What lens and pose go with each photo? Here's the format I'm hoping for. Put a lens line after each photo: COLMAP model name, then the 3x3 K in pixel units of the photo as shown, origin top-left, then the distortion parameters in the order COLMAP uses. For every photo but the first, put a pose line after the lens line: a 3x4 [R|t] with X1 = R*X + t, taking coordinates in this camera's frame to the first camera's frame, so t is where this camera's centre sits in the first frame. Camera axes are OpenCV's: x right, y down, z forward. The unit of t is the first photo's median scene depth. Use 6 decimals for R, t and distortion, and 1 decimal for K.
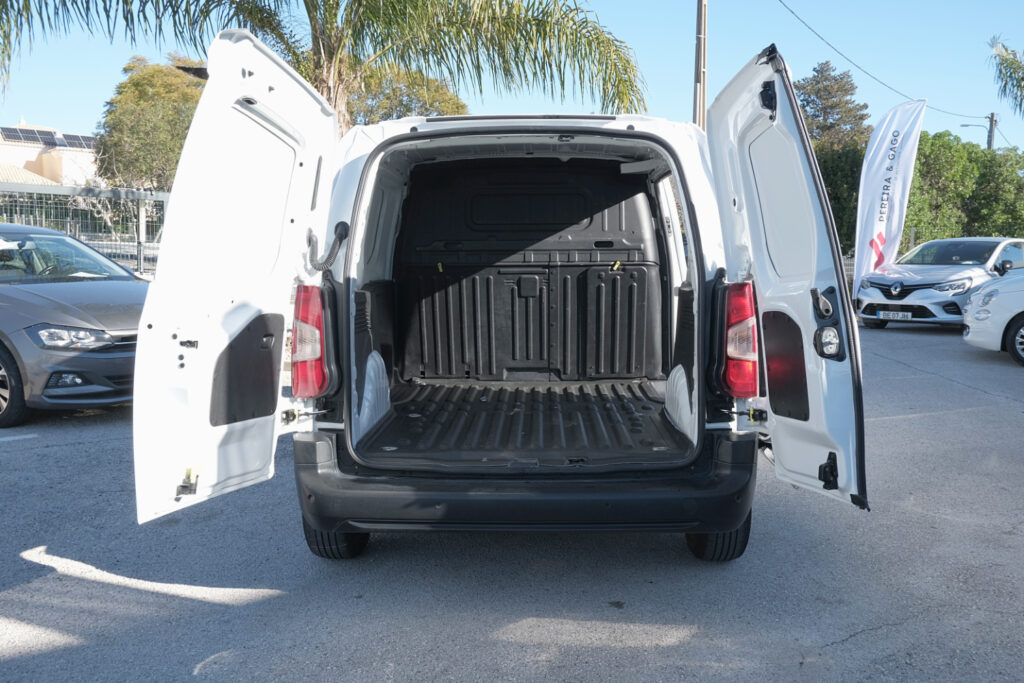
lens RADIAL K [[918.6, 0, 512.0], [0, 918.6, 341.5], [0, 0, 1]] dist [0.058374, -0.111097]
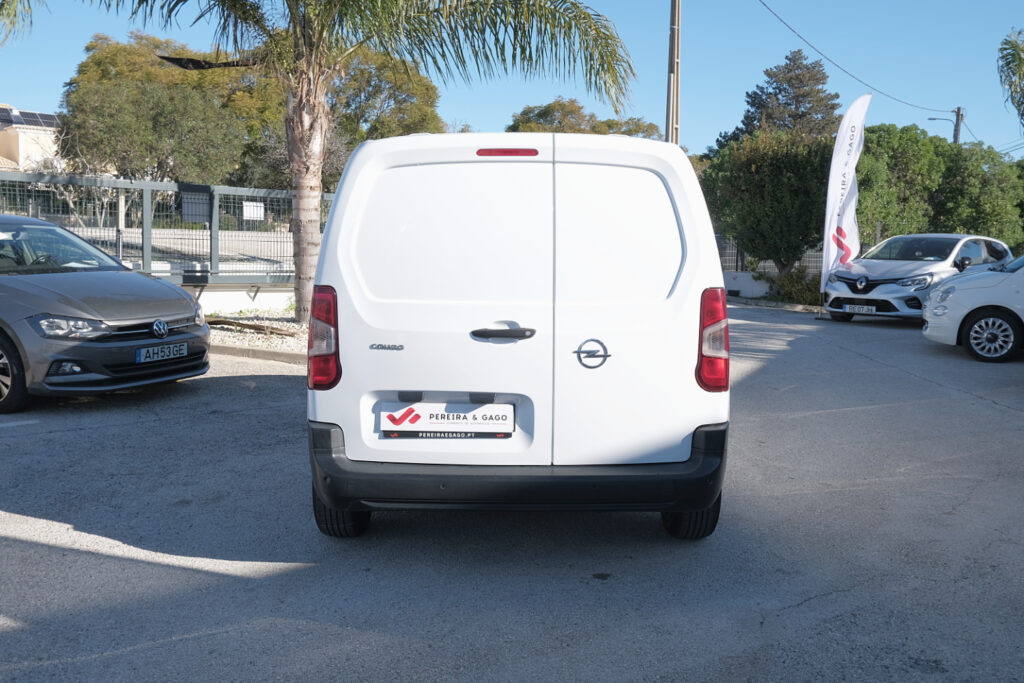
lens RADIAL K [[953.5, 0, 512.0], [0, 953.5, 341.5], [0, 0, 1]] dist [-0.035300, 0.006300]
pose [[0.999288, 0.008158, 0.036837, -0.014108], [-0.008684, 0.999863, 0.014125, -0.005047], [-0.036717, -0.014435, 0.999221, -0.051744]]
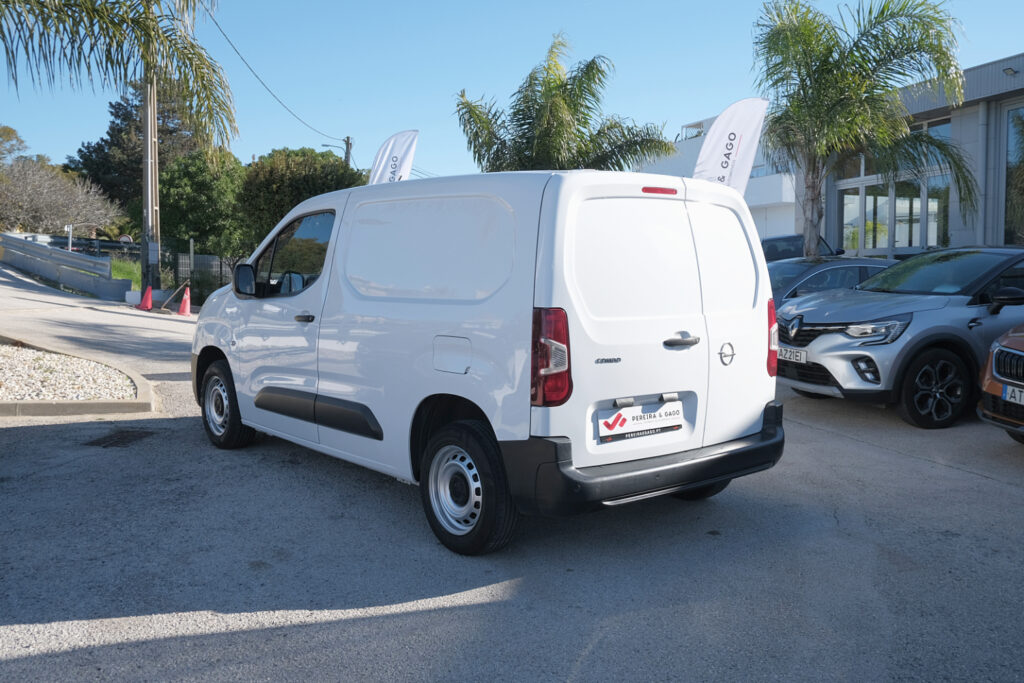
lens RADIAL K [[953.5, 0, 512.0], [0, 953.5, 341.5], [0, 0, 1]] dist [-0.035300, 0.006300]
pose [[0.735098, -0.049563, 0.676147, -0.403577], [0.053496, 0.998455, 0.015029, -0.015123], [-0.675847, 0.025124, 0.736613, 0.056000]]
